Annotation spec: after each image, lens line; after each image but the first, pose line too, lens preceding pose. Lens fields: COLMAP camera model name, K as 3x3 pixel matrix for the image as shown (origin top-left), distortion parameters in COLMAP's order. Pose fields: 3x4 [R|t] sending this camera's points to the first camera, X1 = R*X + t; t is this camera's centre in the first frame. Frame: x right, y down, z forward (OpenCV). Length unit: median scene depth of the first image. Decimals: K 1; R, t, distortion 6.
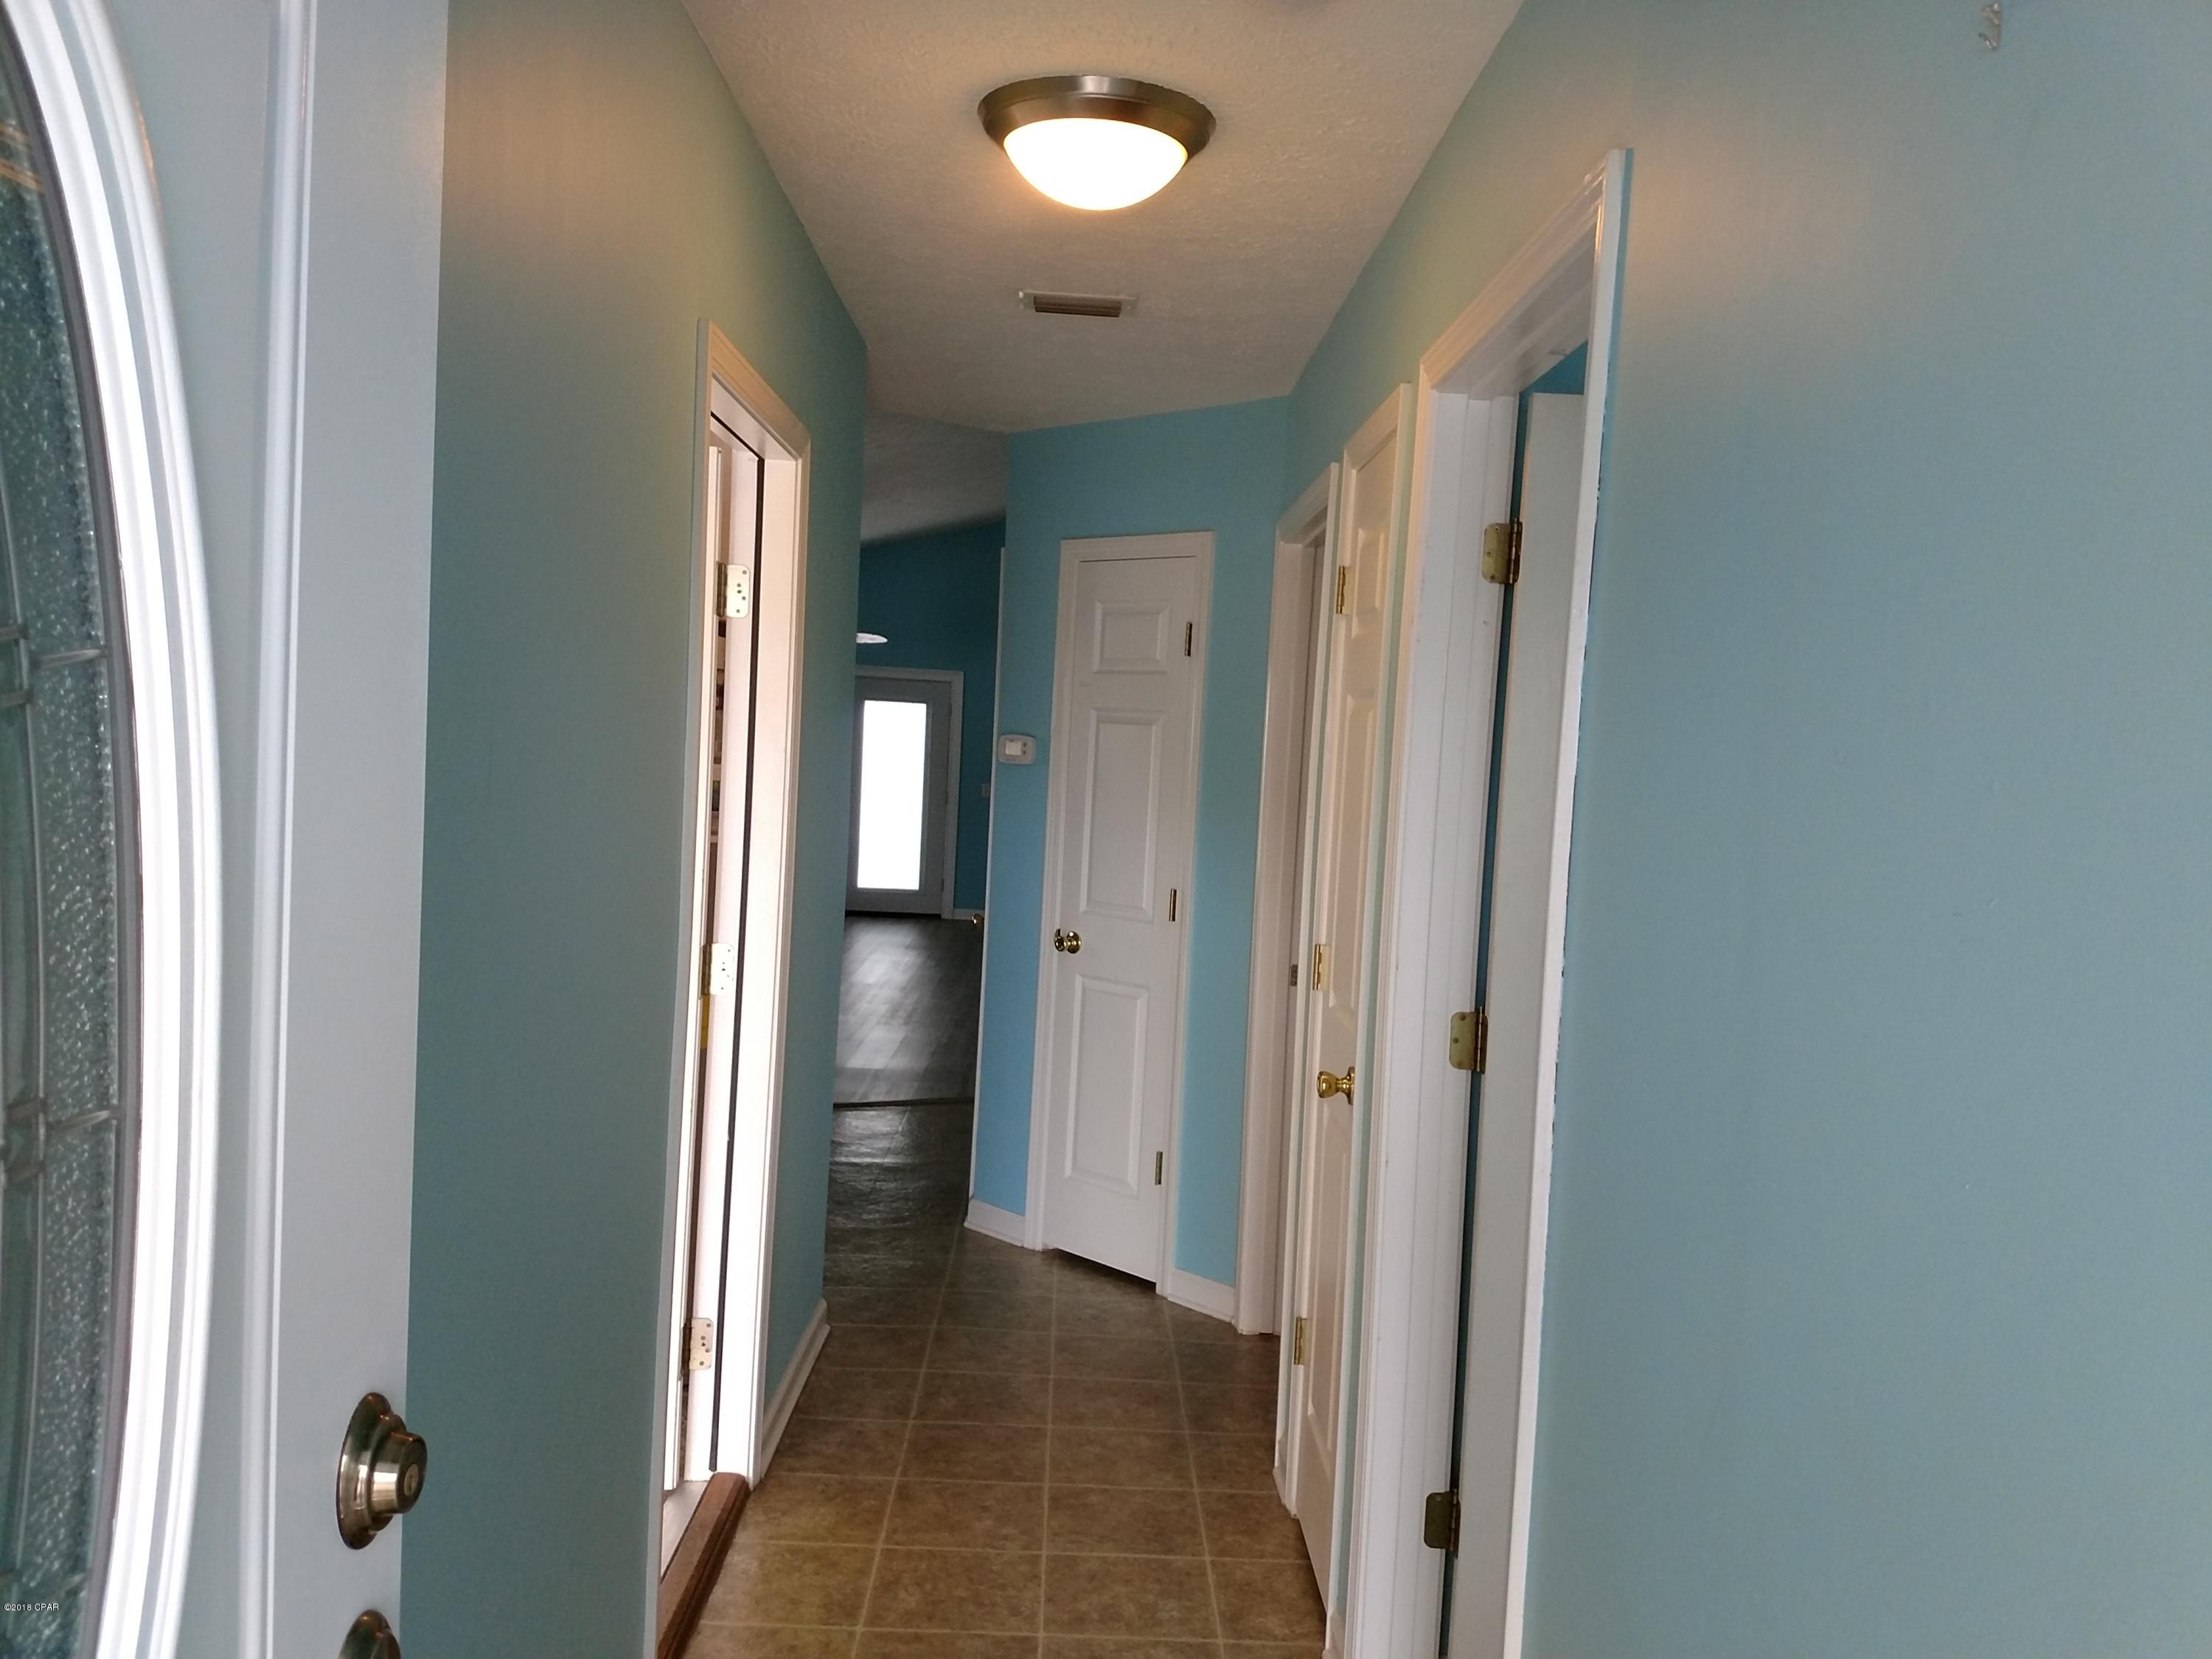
lens RADIAL K [[1730.8, 0, 1106.0], [0, 1730.8, 829.5], [0, 0, 1]] dist [0.098979, -0.166966]
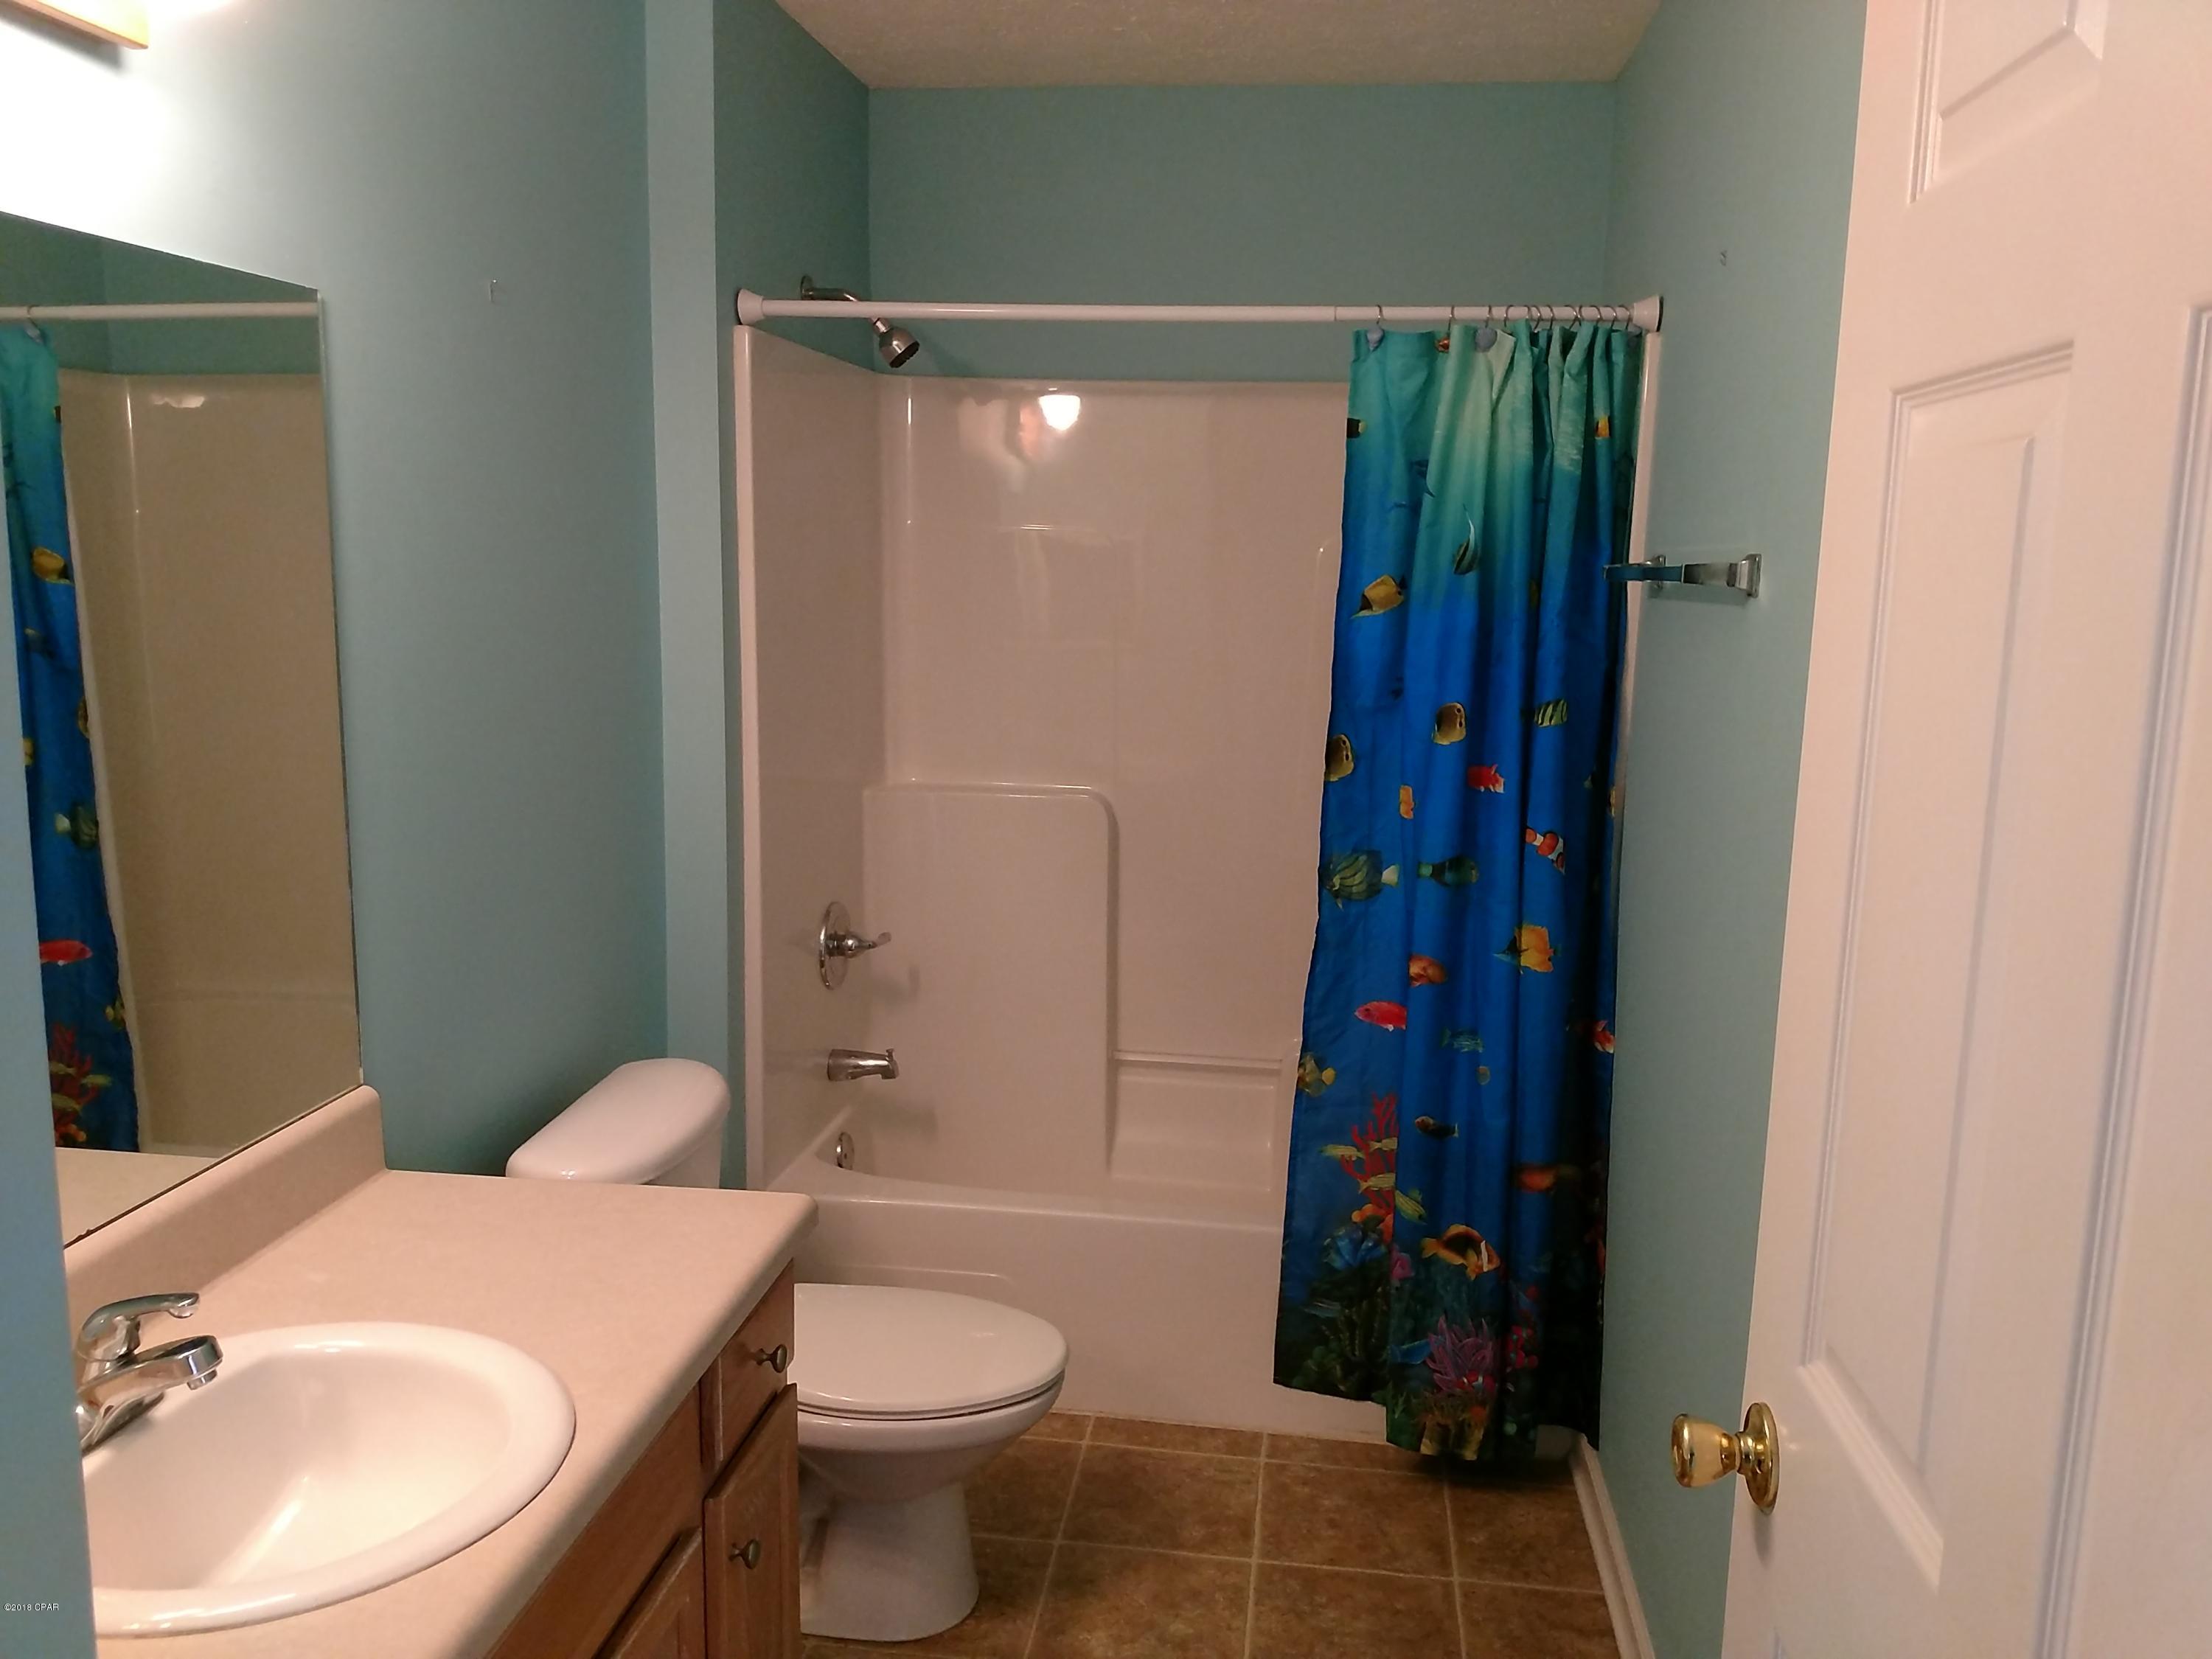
lens RADIAL K [[1730.8, 0, 1106.0], [0, 1730.8, 829.5], [0, 0, 1]] dist [0.098979, -0.166966]
pose [[-0.985511, -0.101711, 0.135734, -0.044122], [-0.068544, 0.970822, 0.229798, -0.106763], [-0.155147, 0.217165, -0.963727, 1.769793]]
